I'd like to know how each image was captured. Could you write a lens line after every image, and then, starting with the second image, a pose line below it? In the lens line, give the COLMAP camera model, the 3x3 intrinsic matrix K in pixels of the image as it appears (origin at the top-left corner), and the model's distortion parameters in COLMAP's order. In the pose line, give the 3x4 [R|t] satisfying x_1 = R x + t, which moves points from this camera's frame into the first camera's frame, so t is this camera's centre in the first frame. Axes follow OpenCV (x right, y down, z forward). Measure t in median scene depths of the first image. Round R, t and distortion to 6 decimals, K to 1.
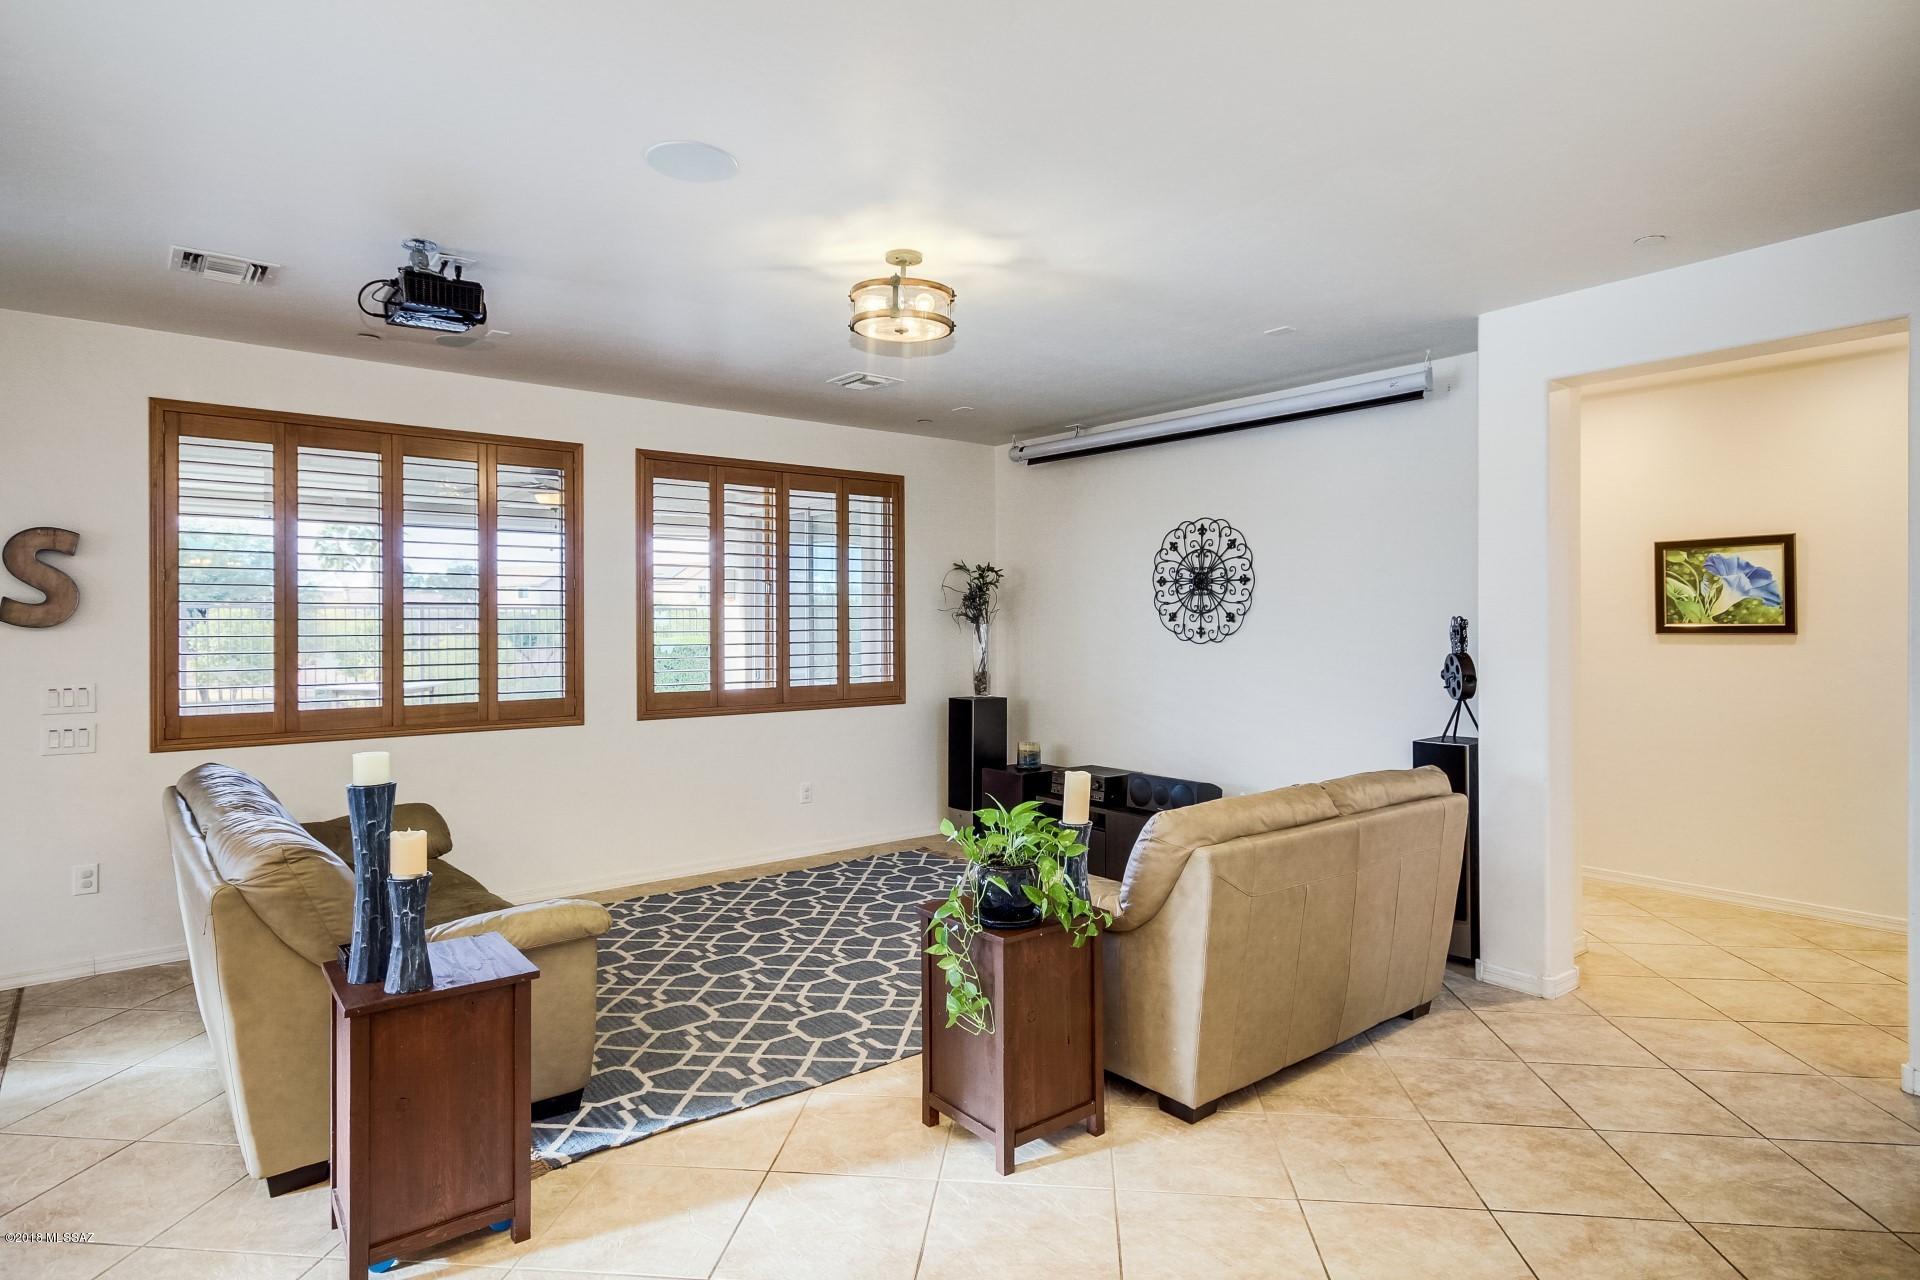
lens RADIAL K [[1050.5, 0, 960.0], [0, 1050.5, 617.5], [0, 0, 1]] dist [0.016919, -0.002646]
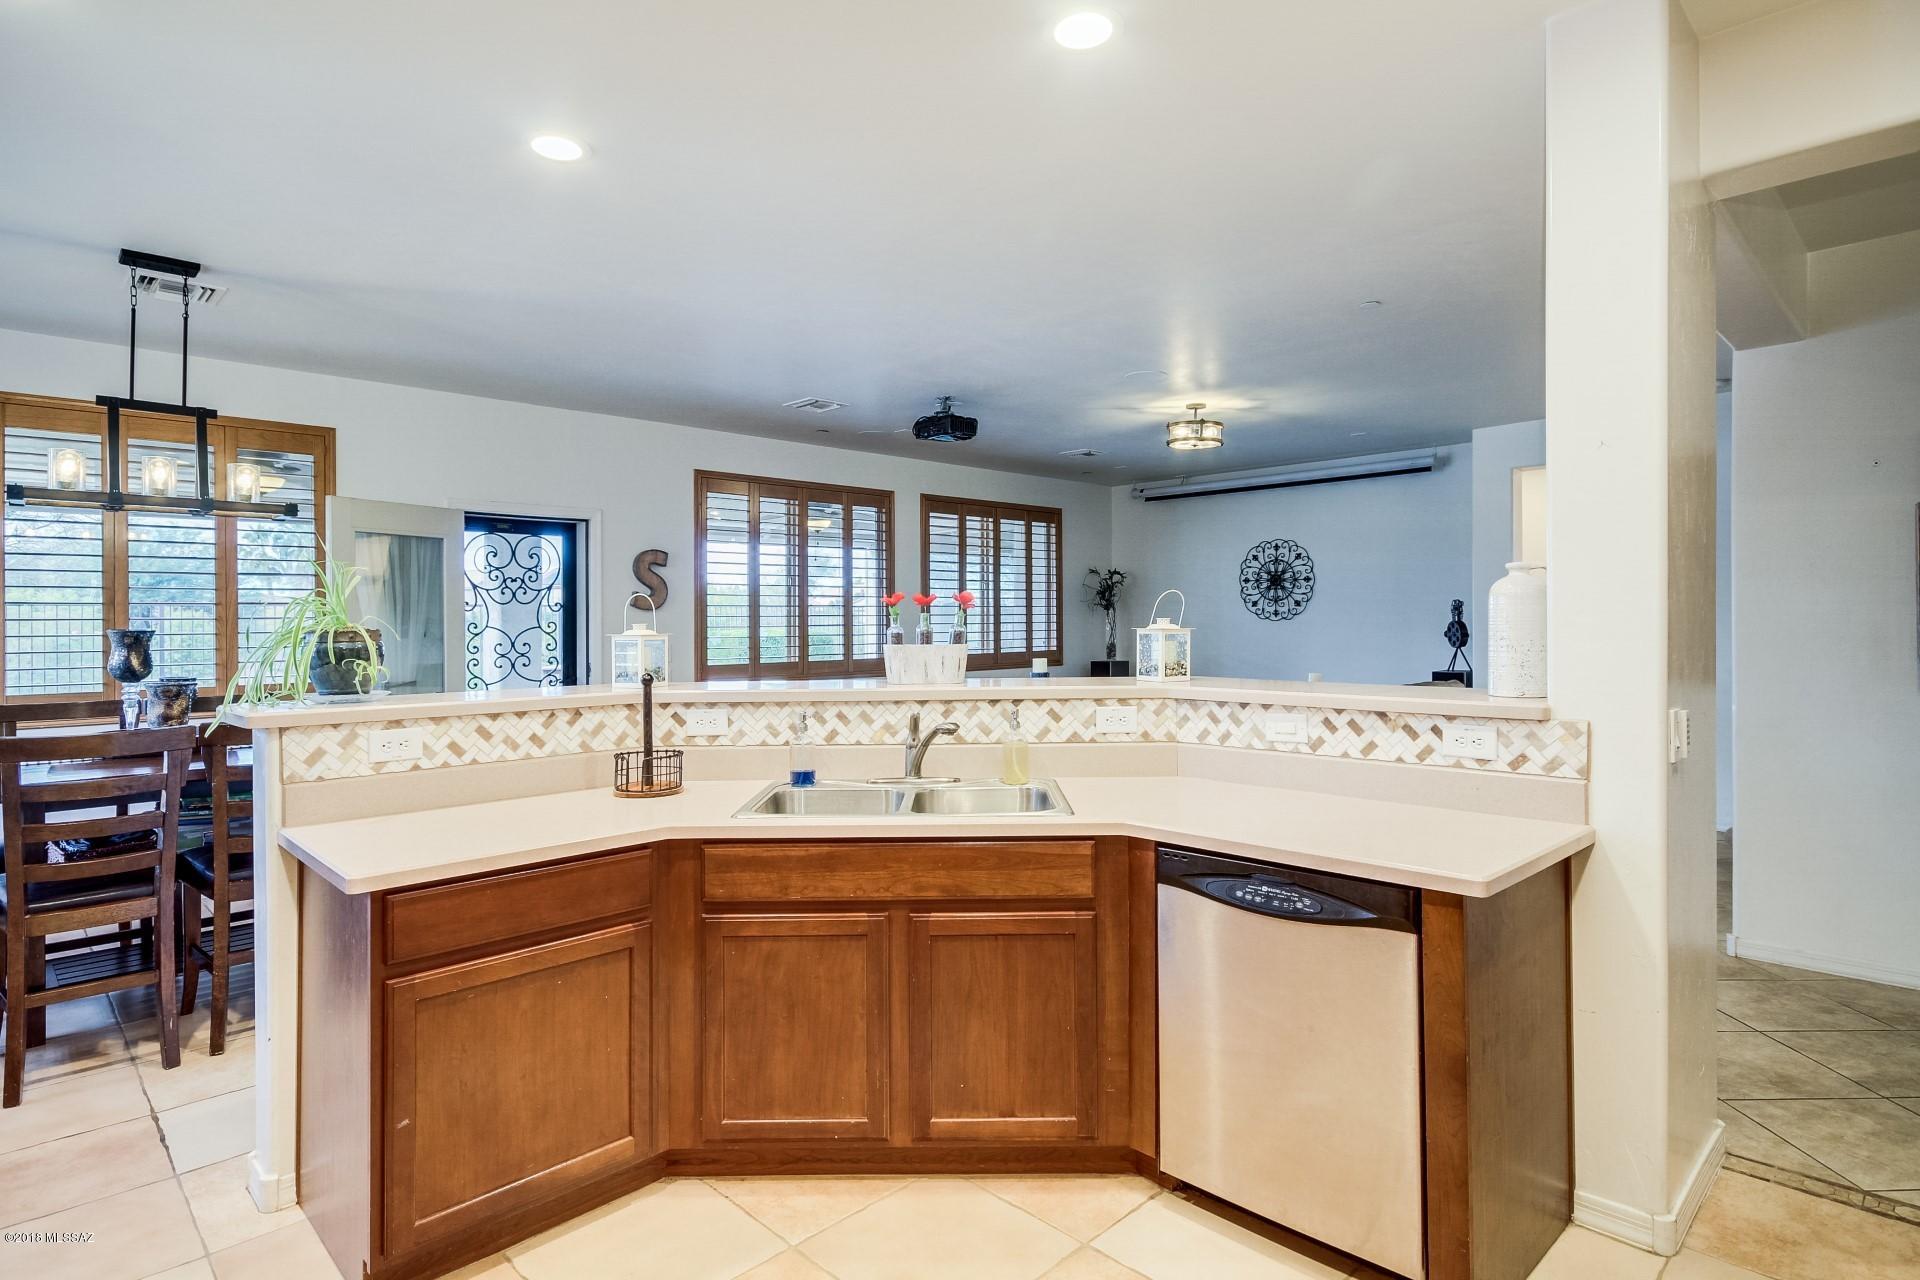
lens RADIAL K [[1010.0, 0, 956.7], [0, 1010.0, 628.3], [0, 0, 1]] dist [0.005731, 0.004549]
pose [[0.995752, -0.007453, 0.091777, -0.412069], [0.006477, 0.999919, 0.010928, 0.018375], [-0.091851, -0.010287, 0.995720, -0.479080]]
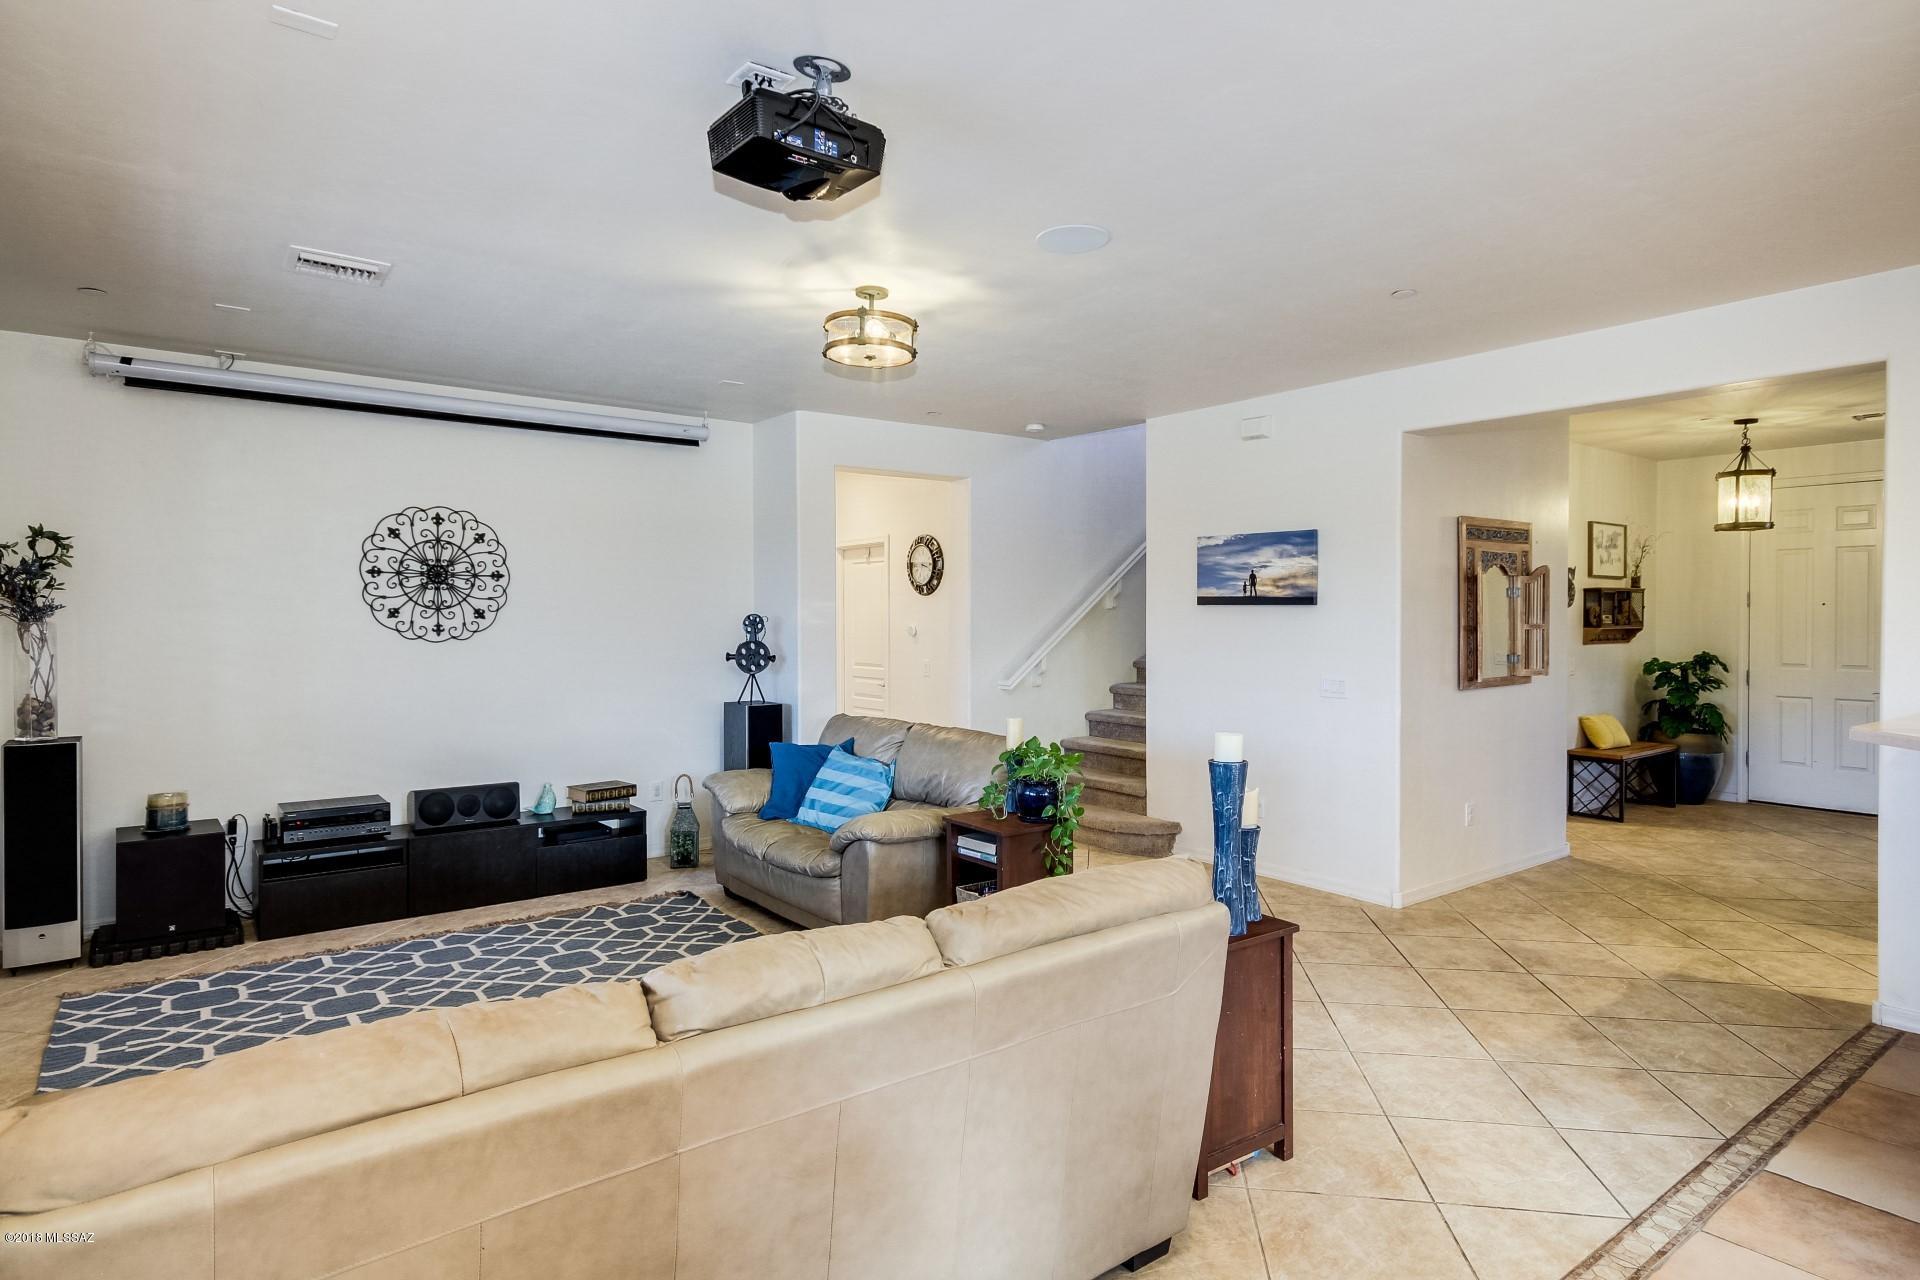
lens RADIAL K [[1050.5, 0, 972.9], [0, 1050.5, 635.5], [0, 0, 1]] dist [0.016919, -0.002646]
pose [[0.028783, -0.015920, 0.999459, -0.755416], [-0.002530, 0.999869, 0.016000, 0.003303], [-0.999582, -0.002989, 0.028739, 0.553904]]
